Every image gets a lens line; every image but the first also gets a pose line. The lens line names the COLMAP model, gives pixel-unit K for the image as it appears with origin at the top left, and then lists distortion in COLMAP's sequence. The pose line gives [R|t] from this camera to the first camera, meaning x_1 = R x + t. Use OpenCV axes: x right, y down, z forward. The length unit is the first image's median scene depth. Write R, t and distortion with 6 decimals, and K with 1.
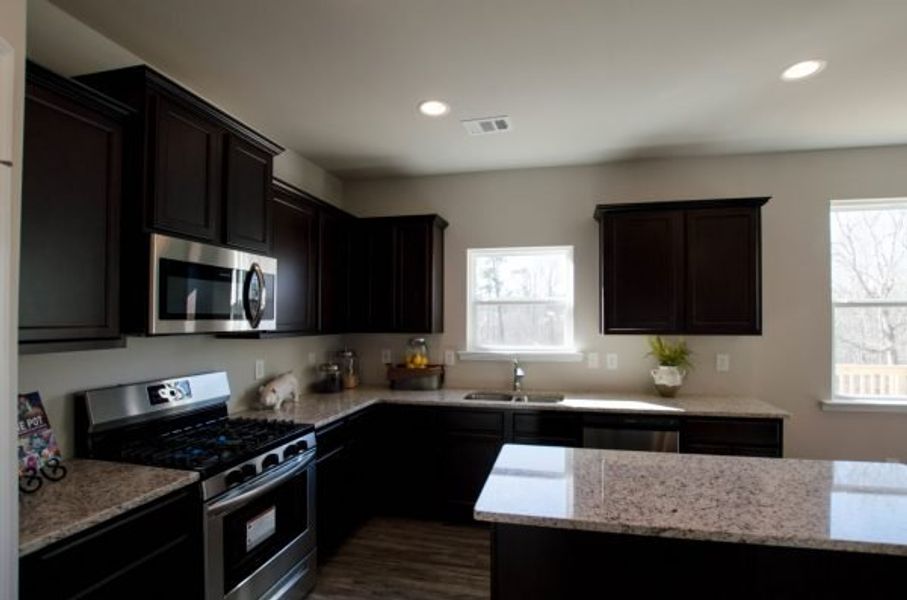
lens RADIAL K [[423.6, 0, 471.5], [0, 423.6, 314.3], [0, 0, 1]] dist [-0.033018, 0.000086]
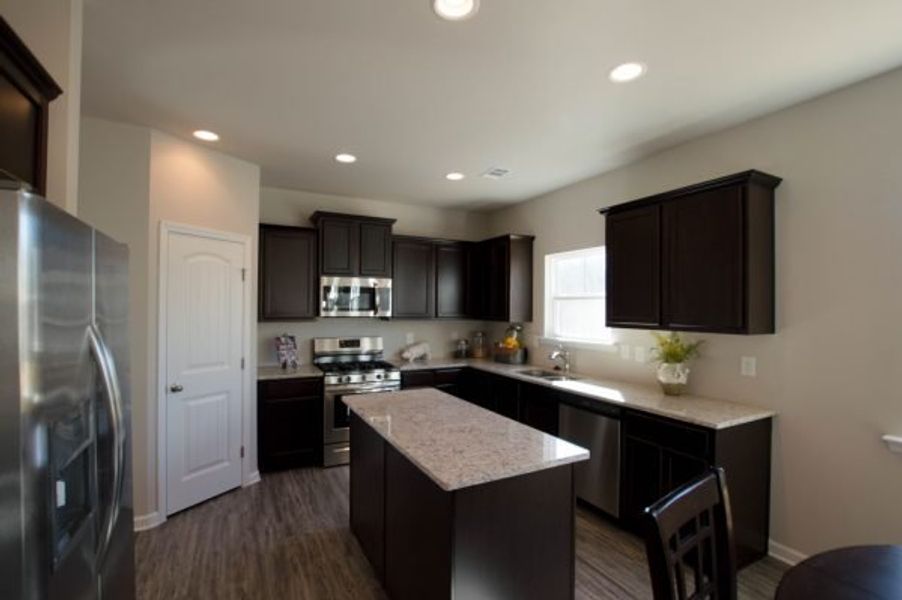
lens RADIAL K [[411.3, 0, 450.3], [0, 411.3, 304.7], [0, 0, 1]] dist [-0.034420, -0.000020]
pose [[0.635792, -0.001612, -0.771859, 0.996255], [0.003889, 0.999992, 0.001115, -0.014688], [0.771851, -0.003711, 0.635793, 0.018978]]
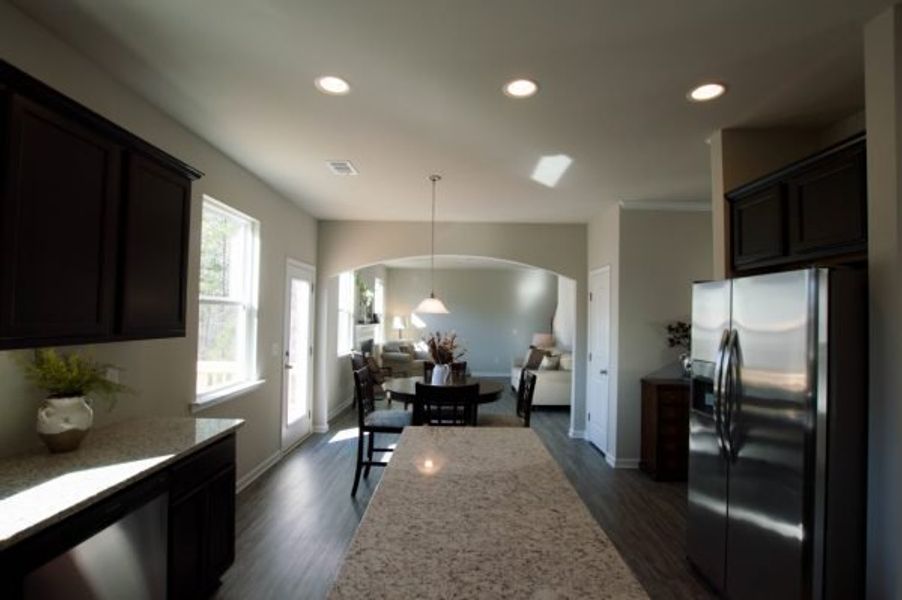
lens RADIAL K [[411.3, 0, 450.3], [0, 411.3, 304.7], [0, 0, 1]] dist [-0.034420, -0.000020]
pose [[-0.183791, 0.029202, 0.982532, -0.231031], [-0.025986, 0.999065, -0.034555, -0.004945], [-0.982622, -0.031883, -0.182860, 0.682754]]
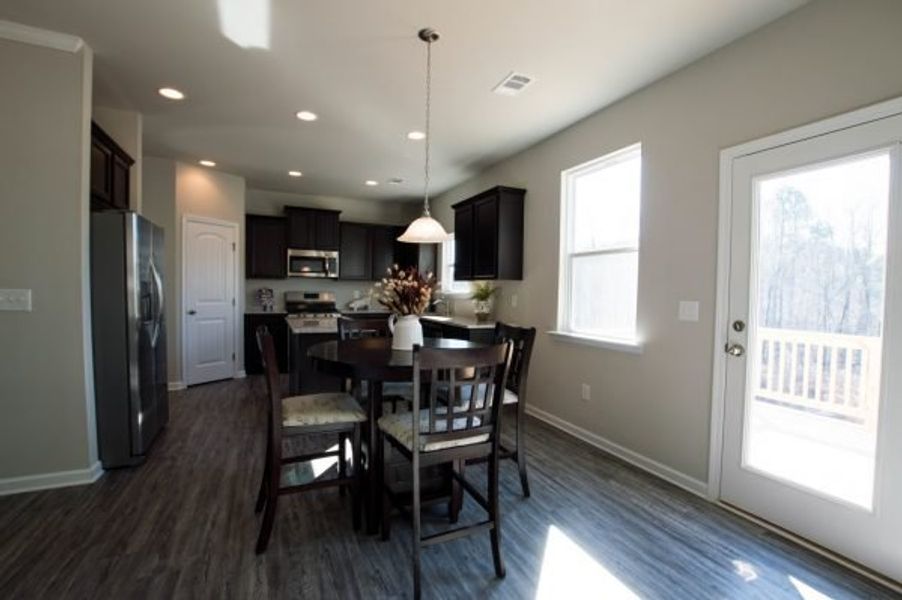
lens RADIAL K [[403.1, 0, 451.5], [0, 403.1, 303.5], [0, 0, 1]] dist [-0.032851, 0.000203]
pose [[0.596841, 0.036204, -0.801543, 1.867649], [-0.006312, 0.999162, 0.040431, 0.086034], [0.802335, -0.019072, 0.596569, 0.005649]]
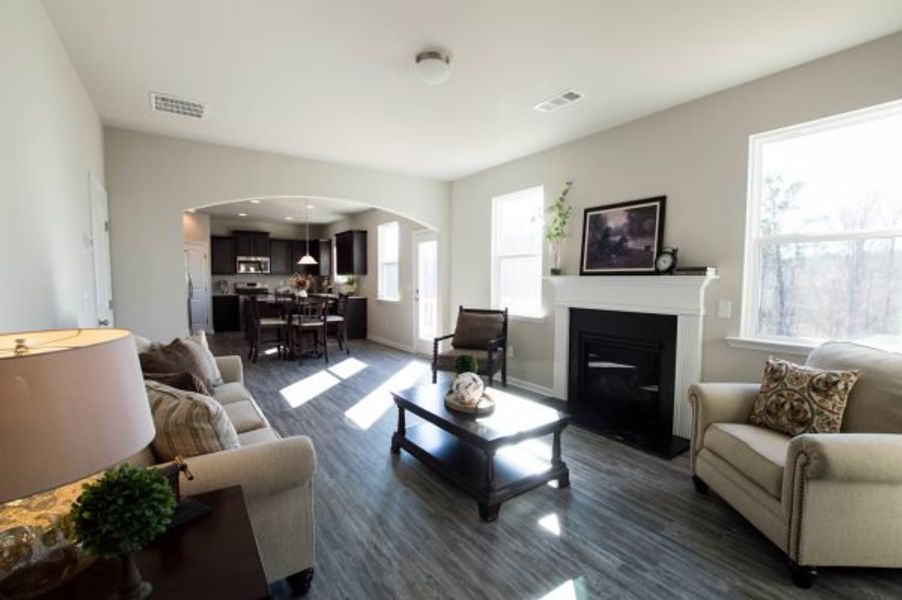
lens RADIAL K [[403.1, 0, 451.5], [0, 403.1, 303.5], [0, 0, 1]] dist [-0.032851, 0.000203]
pose [[0.726487, 0.043492, -0.685802, 3.472477], [0.004454, 0.997676, 0.067988, 0.070495], [0.687166, -0.052447, 0.724605, -0.707675]]
